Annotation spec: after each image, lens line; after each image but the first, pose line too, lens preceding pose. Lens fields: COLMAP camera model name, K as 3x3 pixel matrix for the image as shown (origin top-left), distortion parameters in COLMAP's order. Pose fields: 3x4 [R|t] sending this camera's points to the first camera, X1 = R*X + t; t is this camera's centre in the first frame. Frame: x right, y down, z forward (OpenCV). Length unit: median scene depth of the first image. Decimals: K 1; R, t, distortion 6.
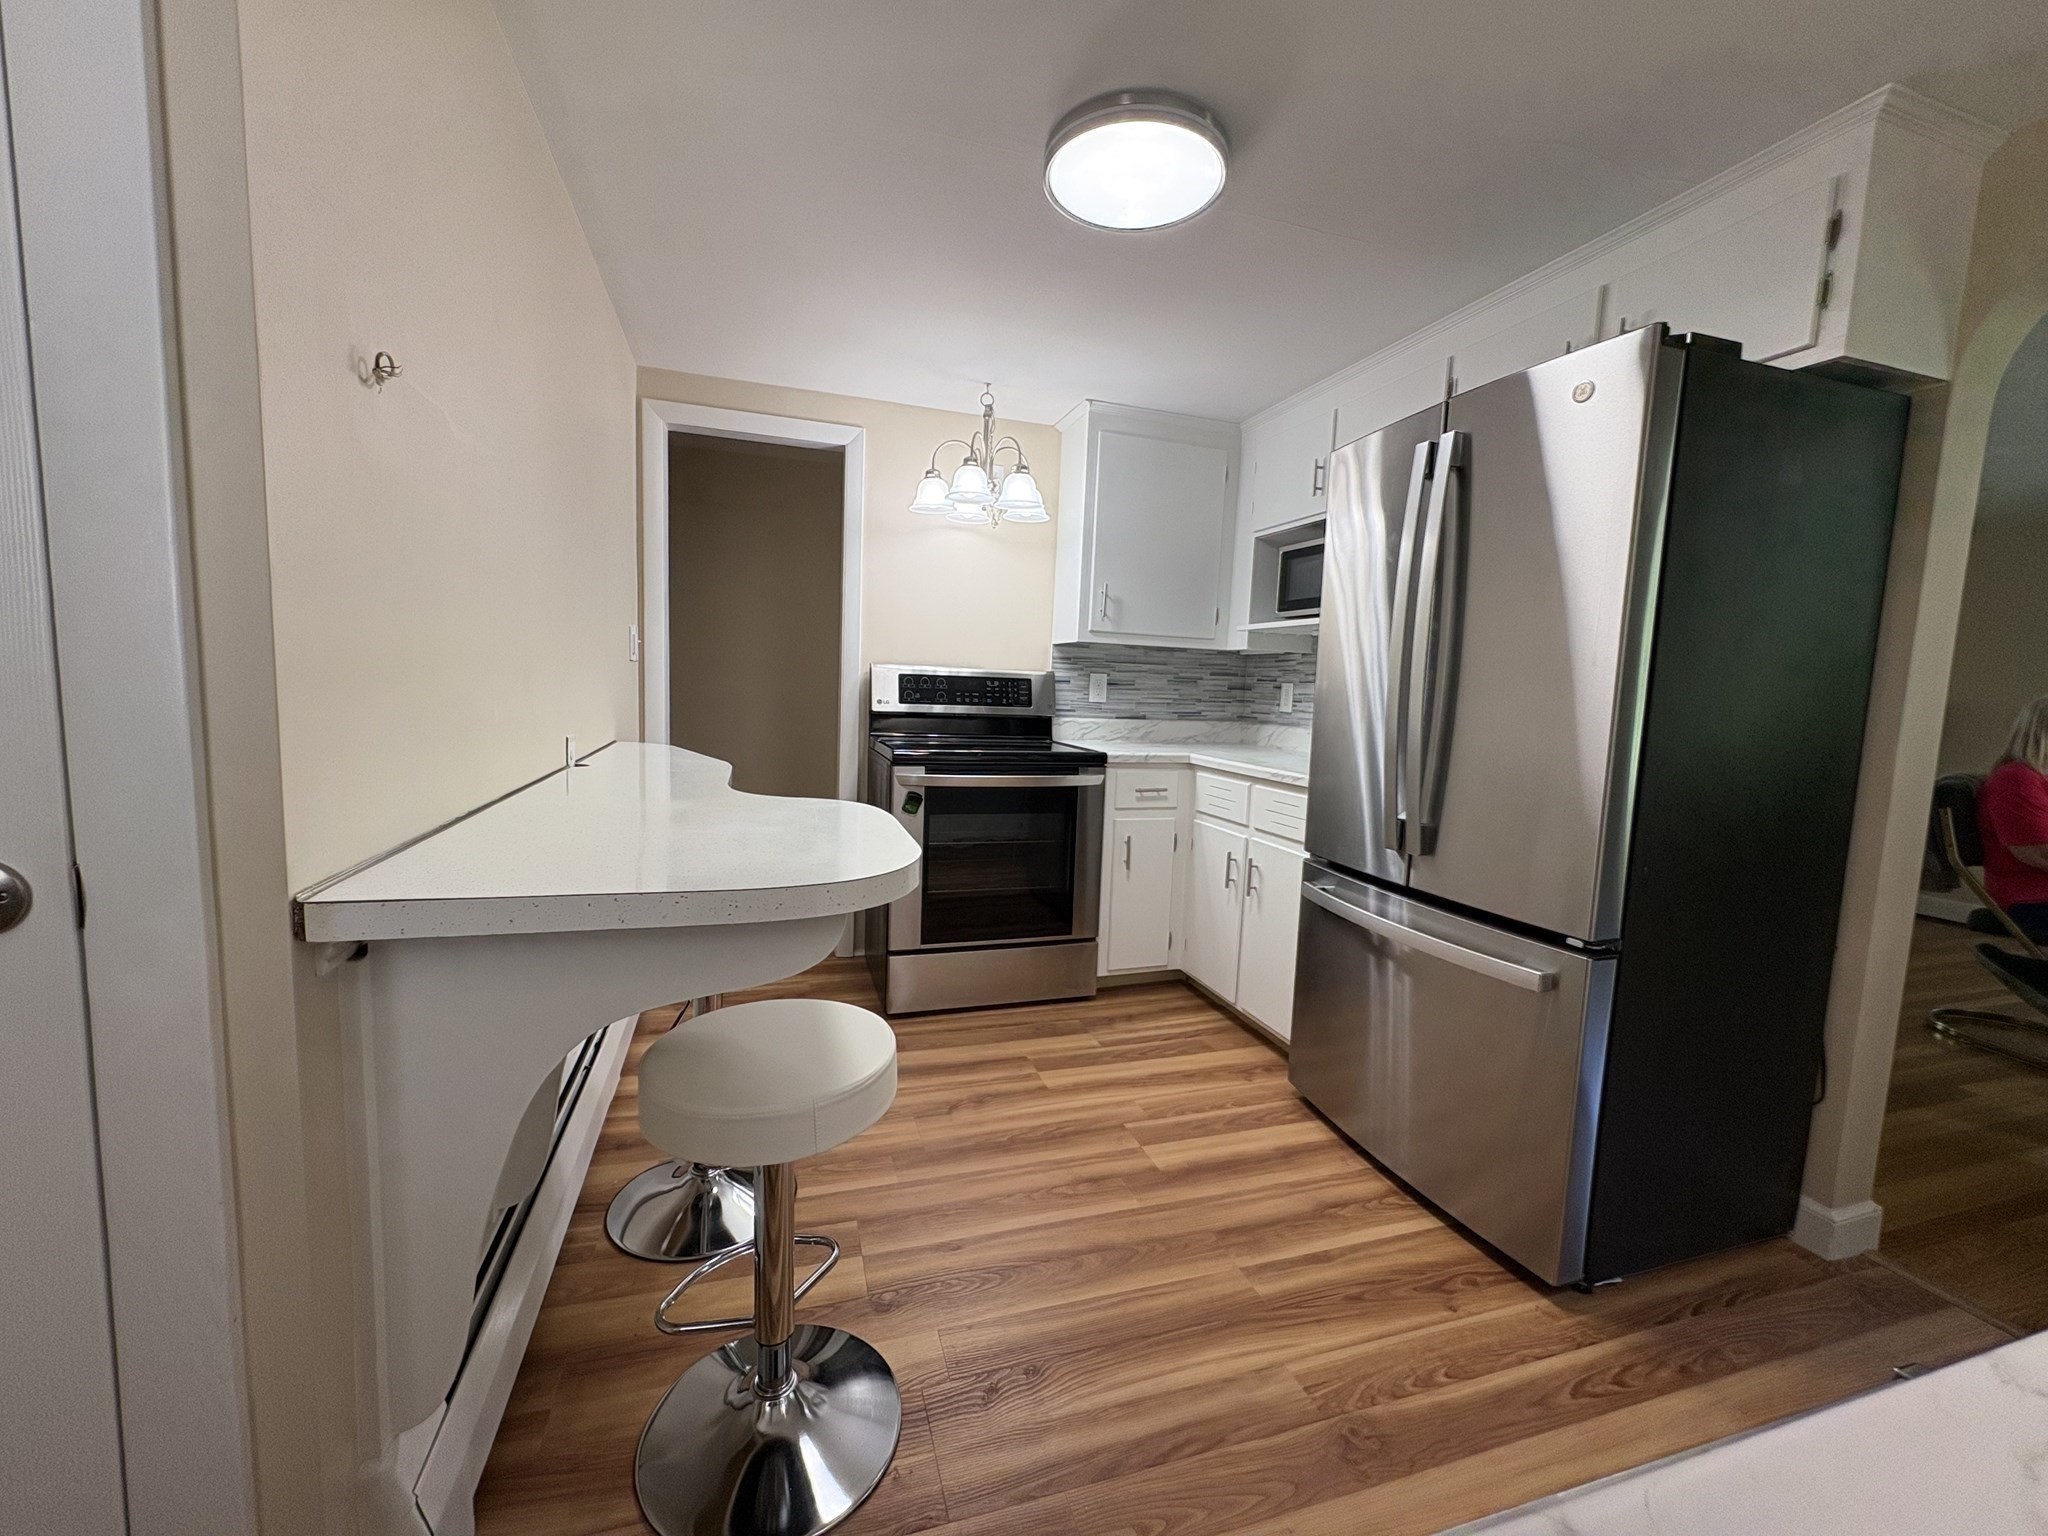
lens RADIAL K [[822.8, 0, 1025.0], [0, 822.8, 770.1], [0, 0, 1]] dist [0.003936, 0.000908]
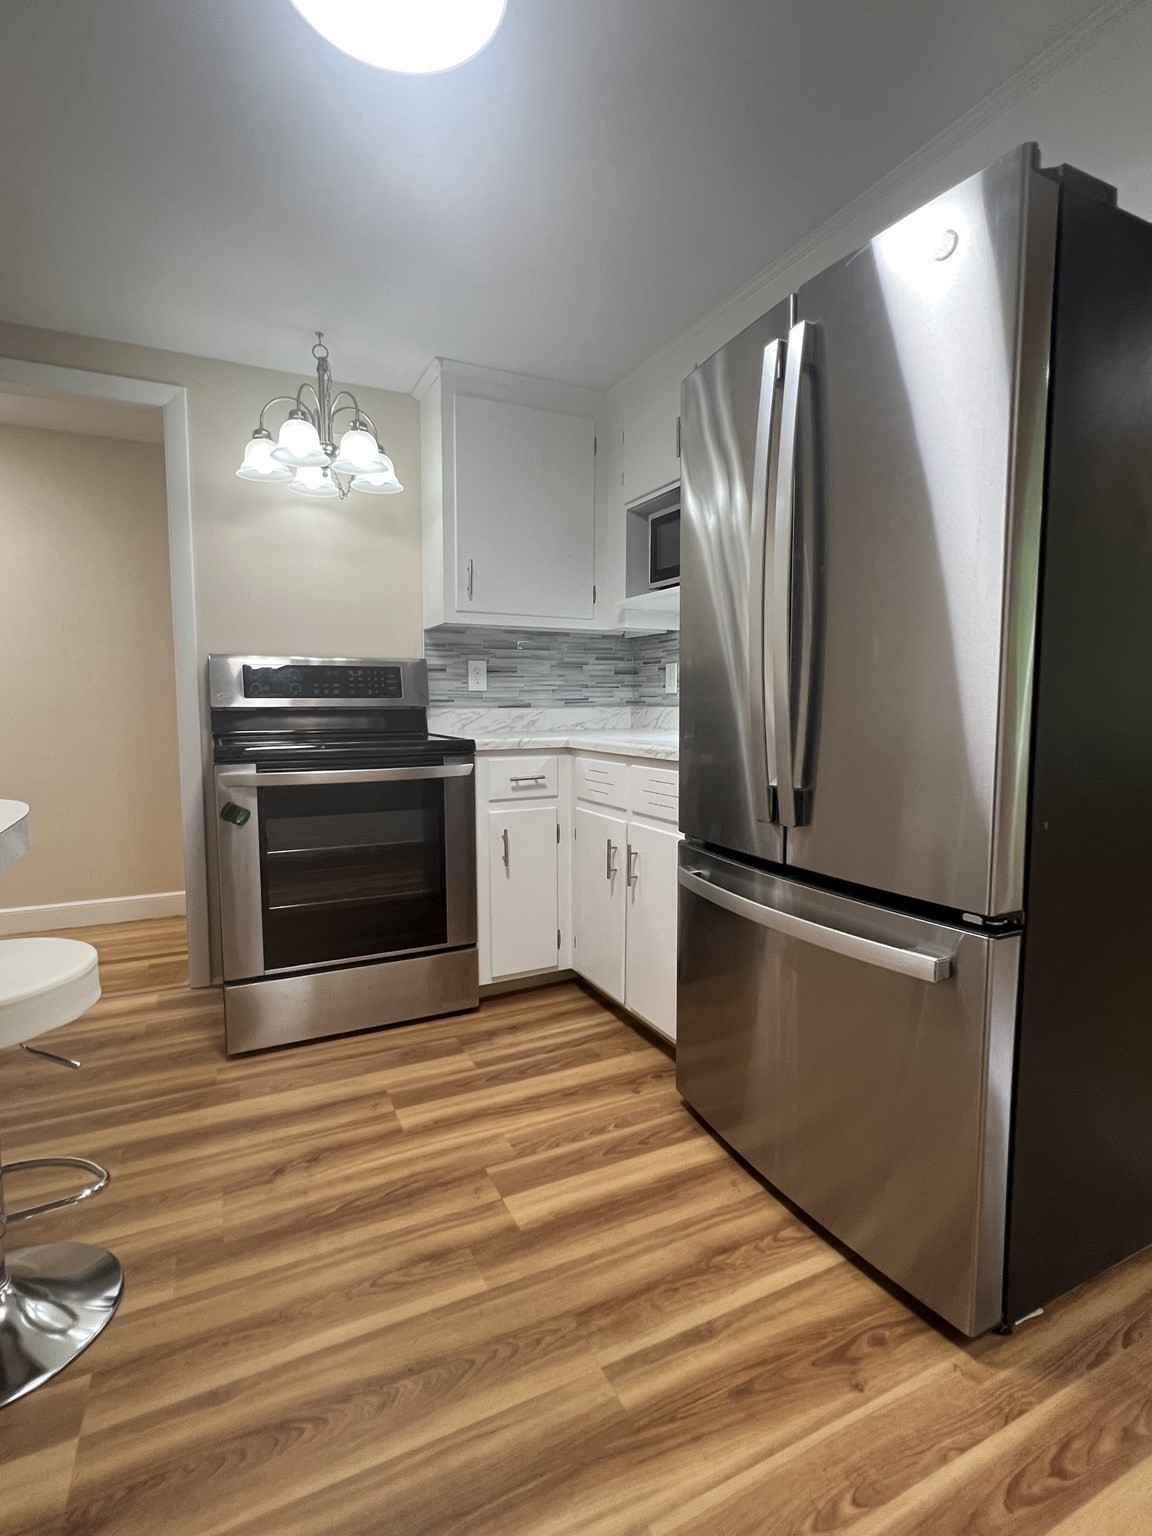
lens RADIAL K [[759.2, 0, 572.5], [0, 759.2, 768.2], [0, 0, 1]] dist [0.003686, 0.000526]
pose [[0.989134, -0.052394, 0.137365, 0.130193], [0.053675, 0.998543, -0.005634, 0.030917], [-0.136869, 0.012945, 0.990505, 0.223304]]
